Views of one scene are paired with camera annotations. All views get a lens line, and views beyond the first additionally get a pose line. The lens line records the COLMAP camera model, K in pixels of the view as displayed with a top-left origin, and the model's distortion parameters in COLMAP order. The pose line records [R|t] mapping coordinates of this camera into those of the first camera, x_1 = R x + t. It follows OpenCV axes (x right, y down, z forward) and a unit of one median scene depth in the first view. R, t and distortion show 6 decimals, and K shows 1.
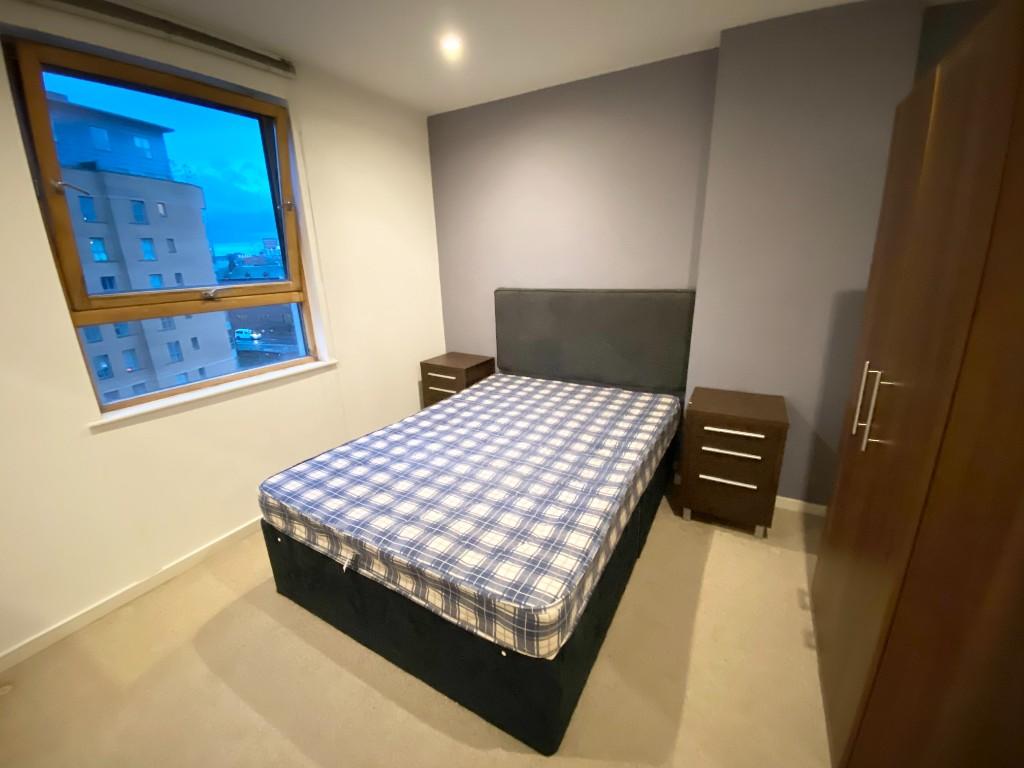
lens RADIAL K [[418.9, 0, 512.0], [0, 418.9, 384.0], [0, 0, 1]] dist [0.019351, -0.020664]
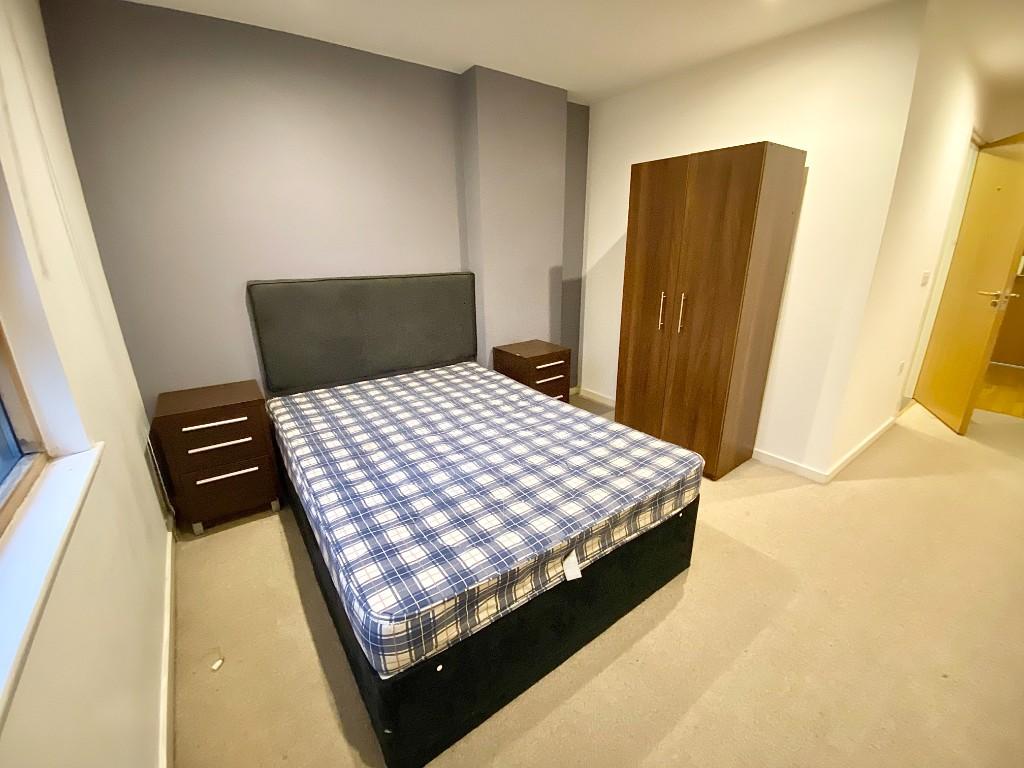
lens RADIAL K [[418.9, 0, 512.0], [0, 418.9, 384.0], [0, 0, 1]] dist [0.019351, -0.020664]
pose [[0.389347, -0.261793, 0.883104, -0.662988], [0.263099, 0.950423, 0.165753, -0.078976], [-0.882716, 0.167809, 0.438922, 0.383906]]
